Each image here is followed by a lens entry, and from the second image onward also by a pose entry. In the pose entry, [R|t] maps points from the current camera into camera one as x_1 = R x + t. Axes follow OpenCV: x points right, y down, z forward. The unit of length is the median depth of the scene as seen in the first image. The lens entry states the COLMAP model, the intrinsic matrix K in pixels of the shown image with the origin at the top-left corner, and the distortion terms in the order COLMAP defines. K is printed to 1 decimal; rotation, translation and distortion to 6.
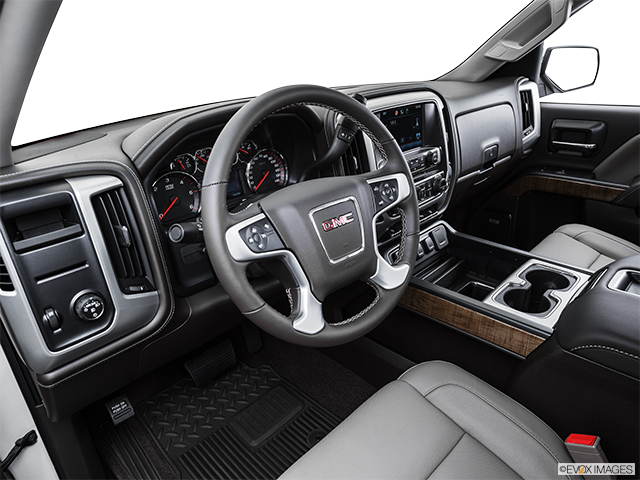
lens RADIAL K [[423.4, 0, 320.0], [0, 423.4, 240.0], [0, 0, 1]] dist [-0.004850, -0.001641]
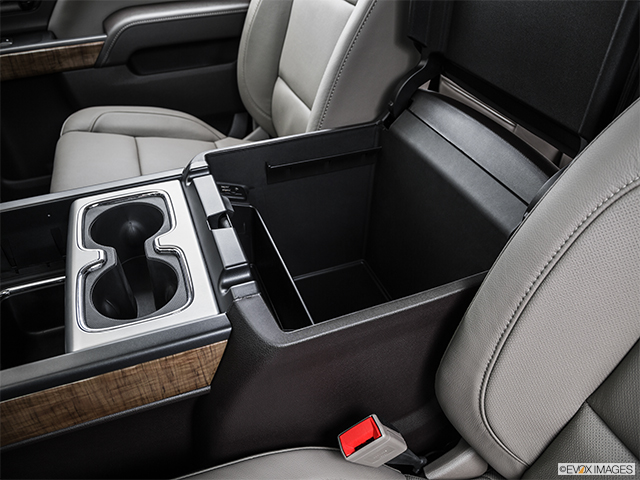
lens RADIAL K [[474.8, 0, 320.0], [0, 474.8, 240.0], [0, 0, 1]] dist [-0.106348, 0.040838]
pose [[0.399016, -0.542827, 0.739003, 0.197293], [0.355679, 0.834465, 0.420904, -0.057390], [-0.845150, 0.094900, 0.526037, 0.517354]]
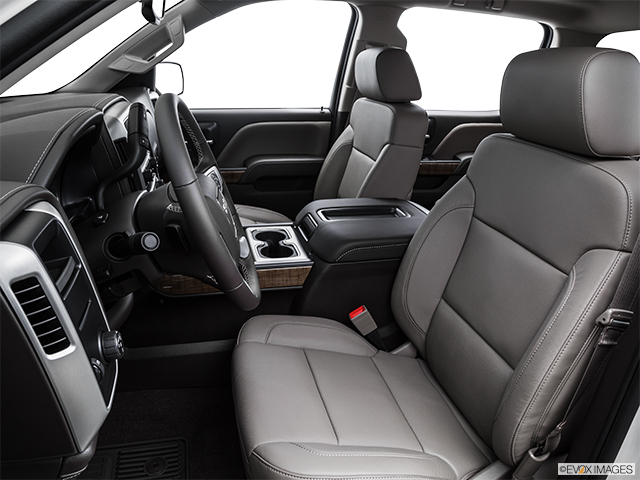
lens RADIAL K [[474.8, 0, 320.0], [0, 474.8, 240.0], [0, 0, 1]] dist [-0.106348, 0.040838]
pose [[0.514696, -0.251964, 0.819514, -0.636056], [0.294449, 0.949653, 0.107047, -0.009286], [-0.805225, 0.186209, 0.562973, 0.056813]]
